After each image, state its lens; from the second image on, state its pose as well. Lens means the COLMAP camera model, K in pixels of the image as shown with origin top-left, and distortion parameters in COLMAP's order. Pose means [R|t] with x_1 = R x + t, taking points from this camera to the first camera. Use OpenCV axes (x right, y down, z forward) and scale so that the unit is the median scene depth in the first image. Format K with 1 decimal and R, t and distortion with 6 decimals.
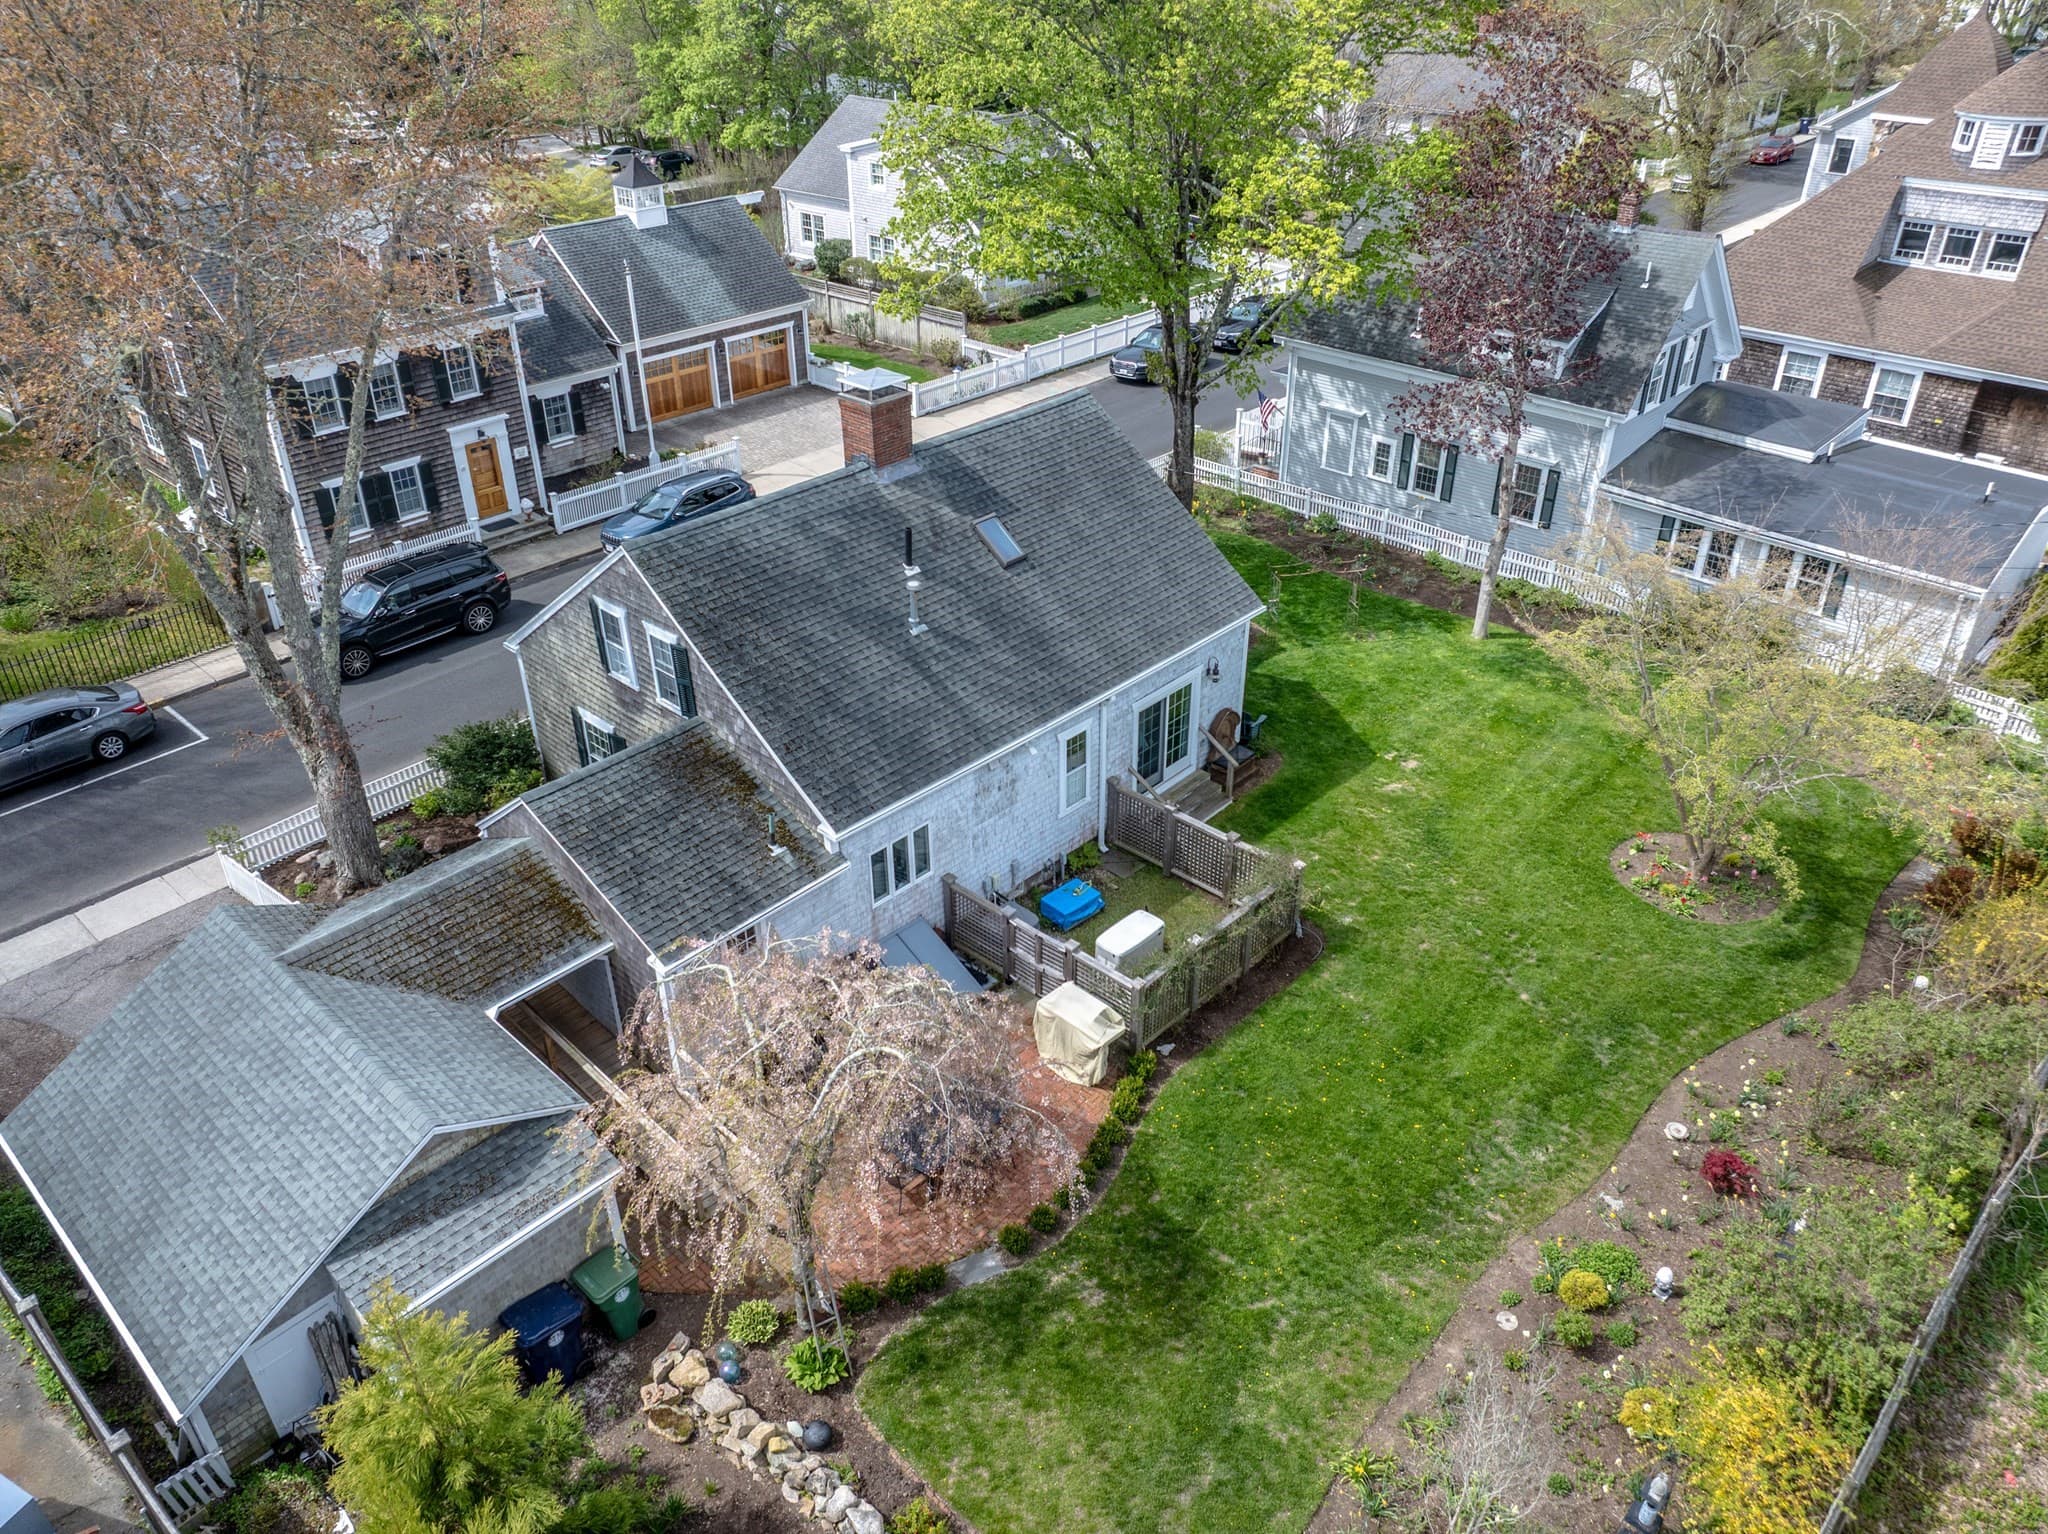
lens RADIAL K [[1437.2, 0, 1017.3], [0, 1437.2, 755.4], [0, 0, 1]] dist [-0.032155, -0.006676]
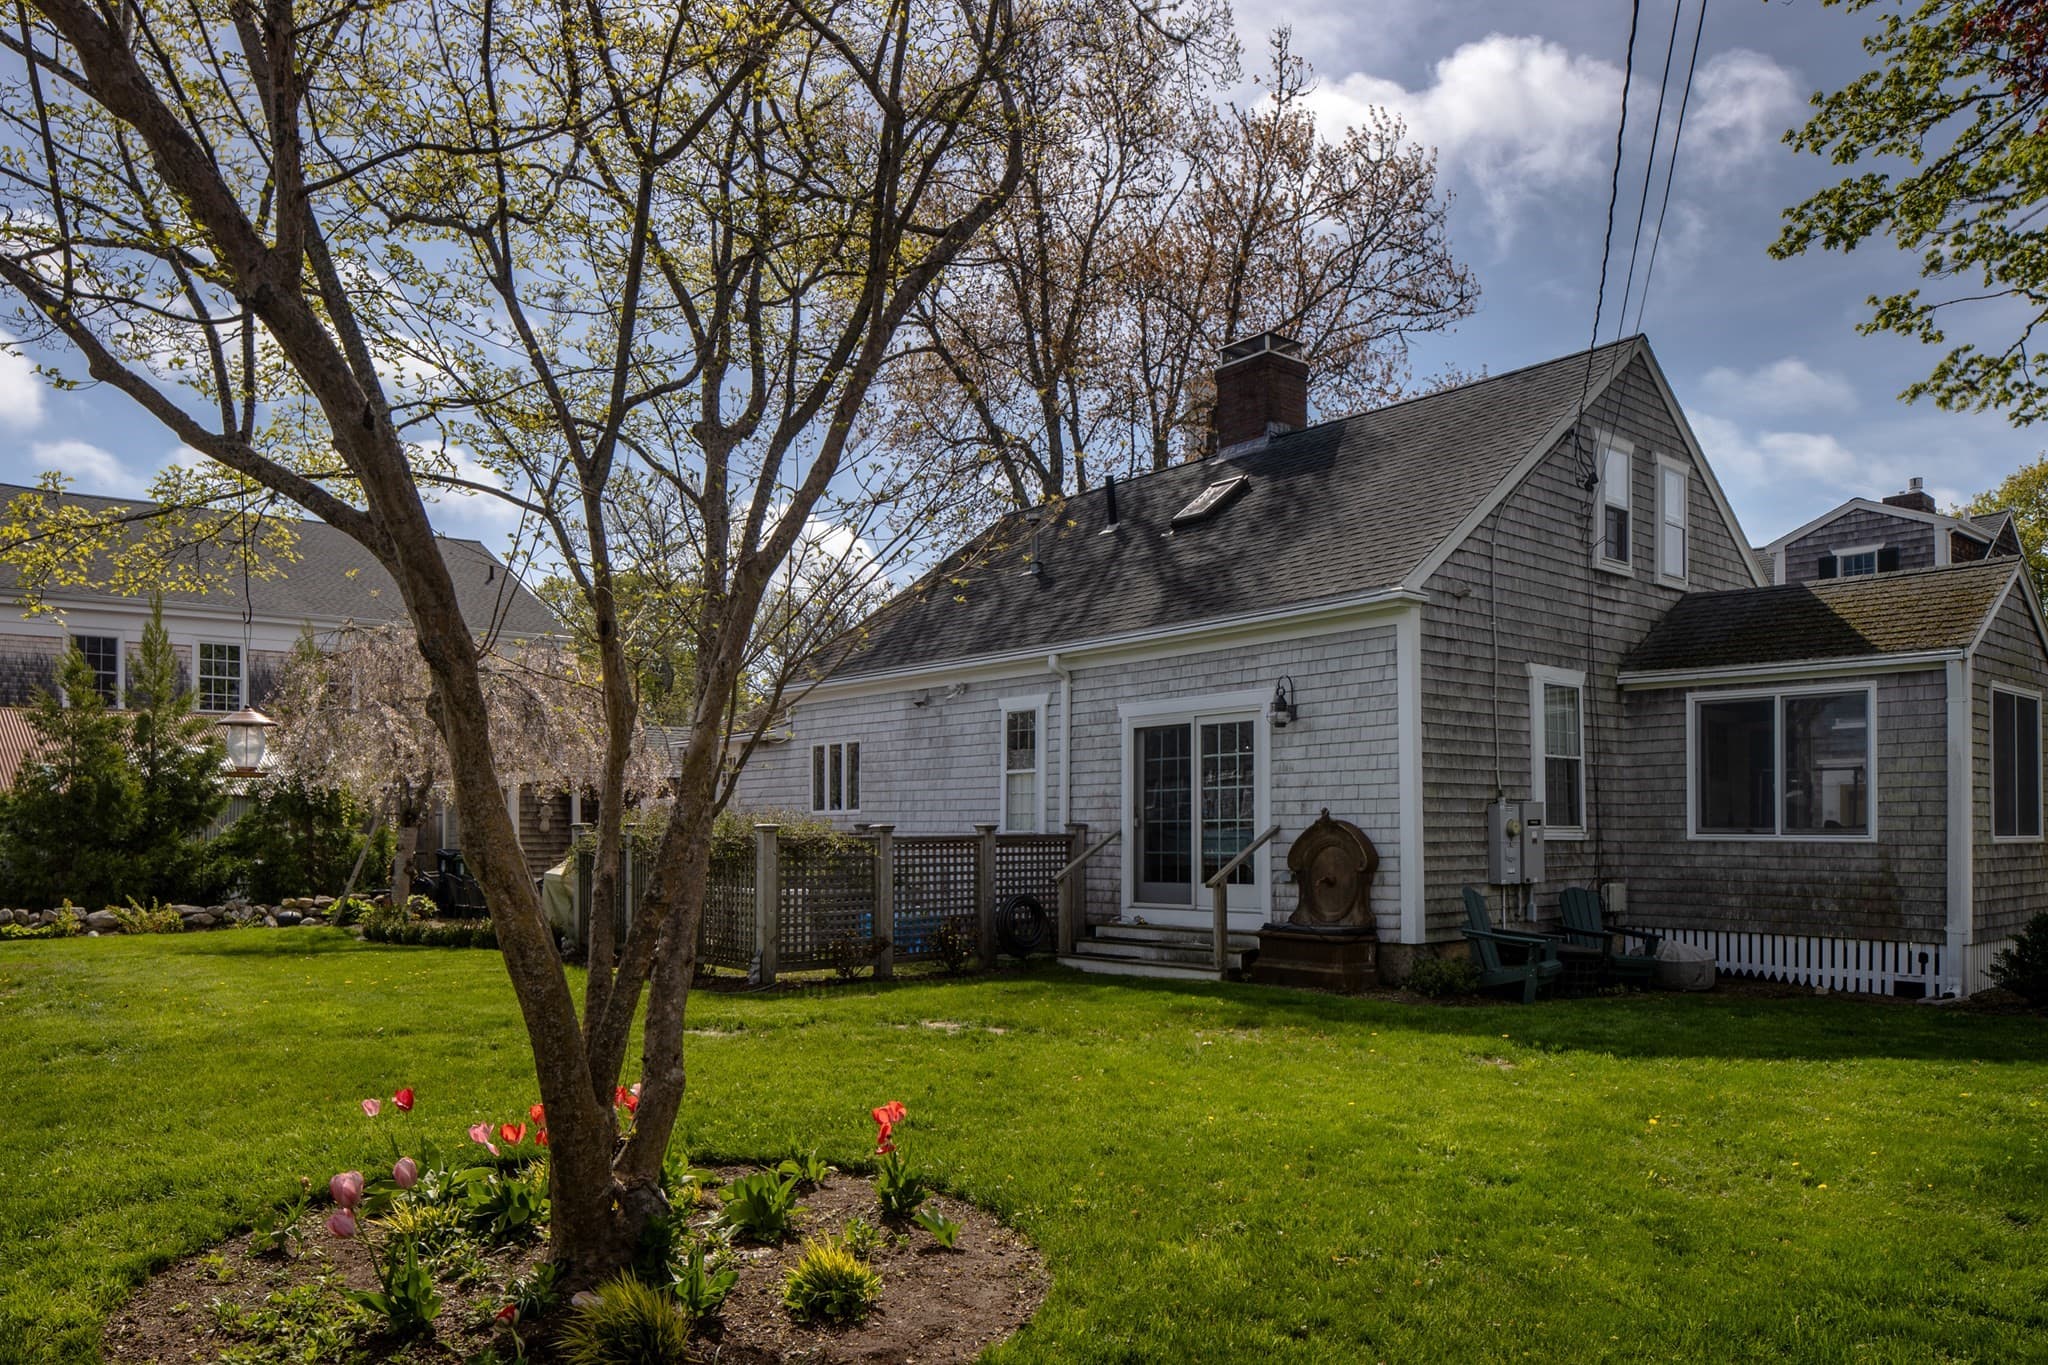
lens RADIAL K [[1386.4, 0, 1001.5], [0, 1386.4, 812.1], [0, 0, 1]] dist [-0.008067, 0.010694]
pose [[-0.120030, -0.017358, -0.992619, 0.617143], [-0.516093, 0.855217, 0.047452, 0.000554], [0.848081, 0.517979, -0.111610, 0.979710]]
